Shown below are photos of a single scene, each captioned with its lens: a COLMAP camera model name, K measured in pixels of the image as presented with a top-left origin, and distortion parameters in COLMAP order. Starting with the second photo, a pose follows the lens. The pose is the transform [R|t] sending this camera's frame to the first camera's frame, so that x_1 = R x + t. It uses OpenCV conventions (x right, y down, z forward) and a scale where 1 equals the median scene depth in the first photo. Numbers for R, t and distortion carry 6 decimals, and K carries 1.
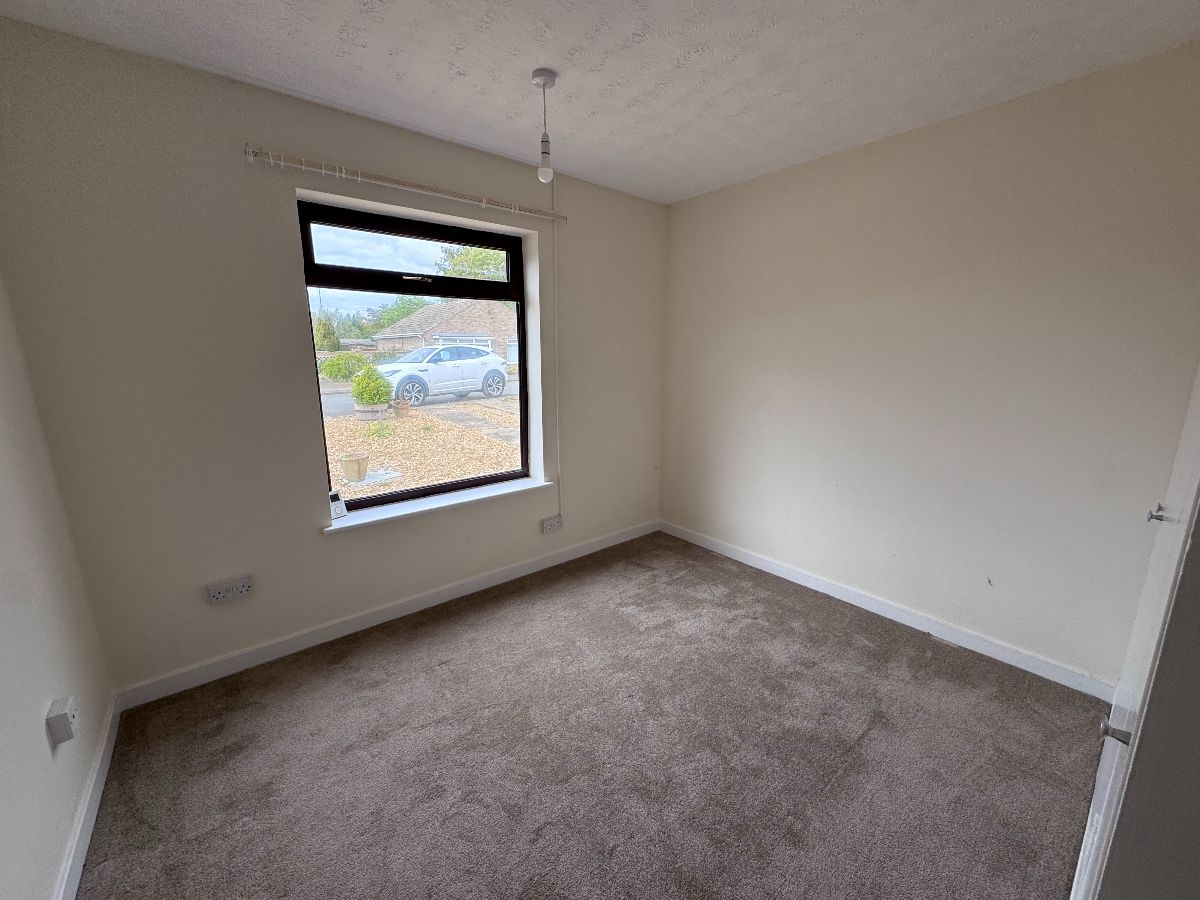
lens RADIAL K [[480.2, 0, 600.5], [0, 480.2, 449.8], [0, 0, 1]] dist [0.001697, -0.000137]
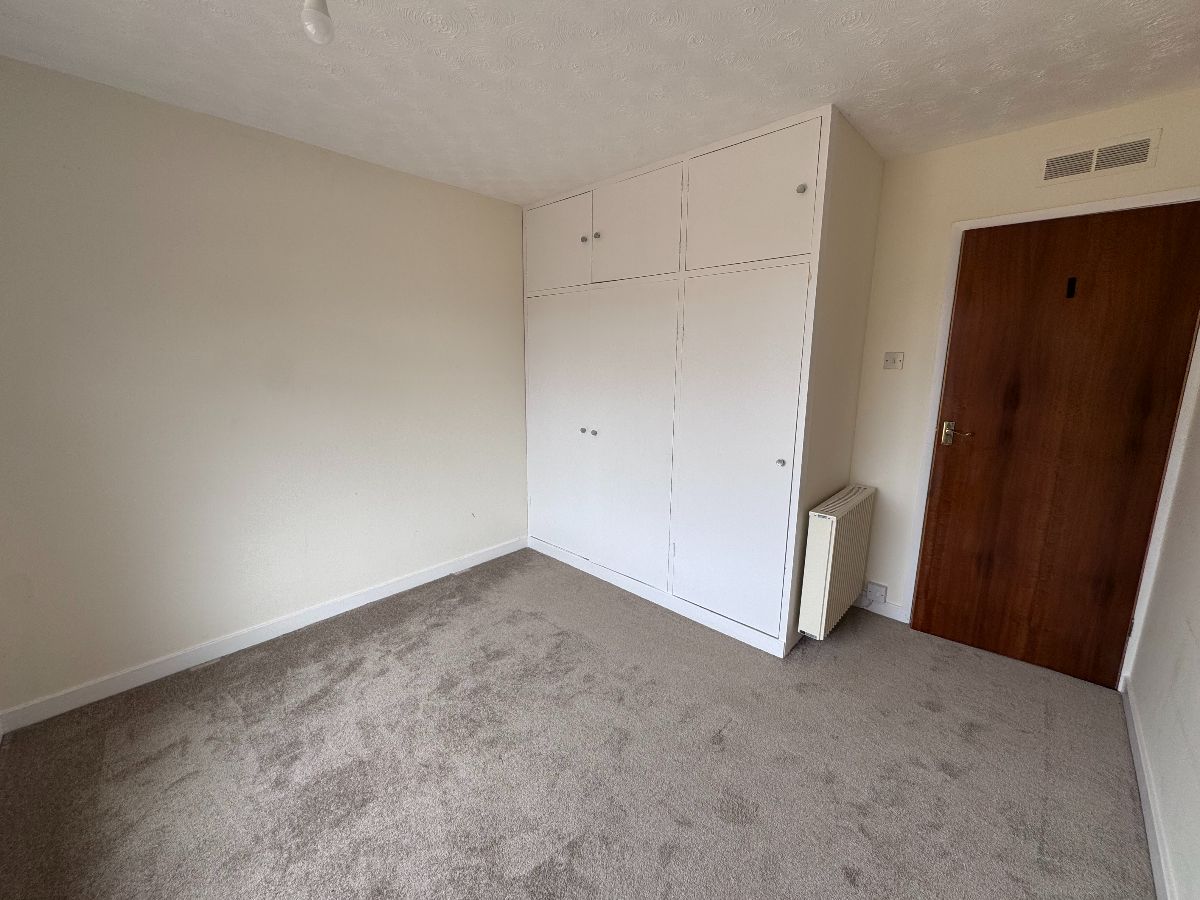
lens RADIAL K [[480.2, 0, 599.6], [0, 480.2, 450.3], [0, 0, 1]] dist [0.001697, -0.000137]
pose [[-0.128571, -0.180745, 0.975090, -0.511414], [0.201659, 0.957942, 0.204156, -0.108556], [-0.970981, 0.222884, -0.086715, 0.584905]]
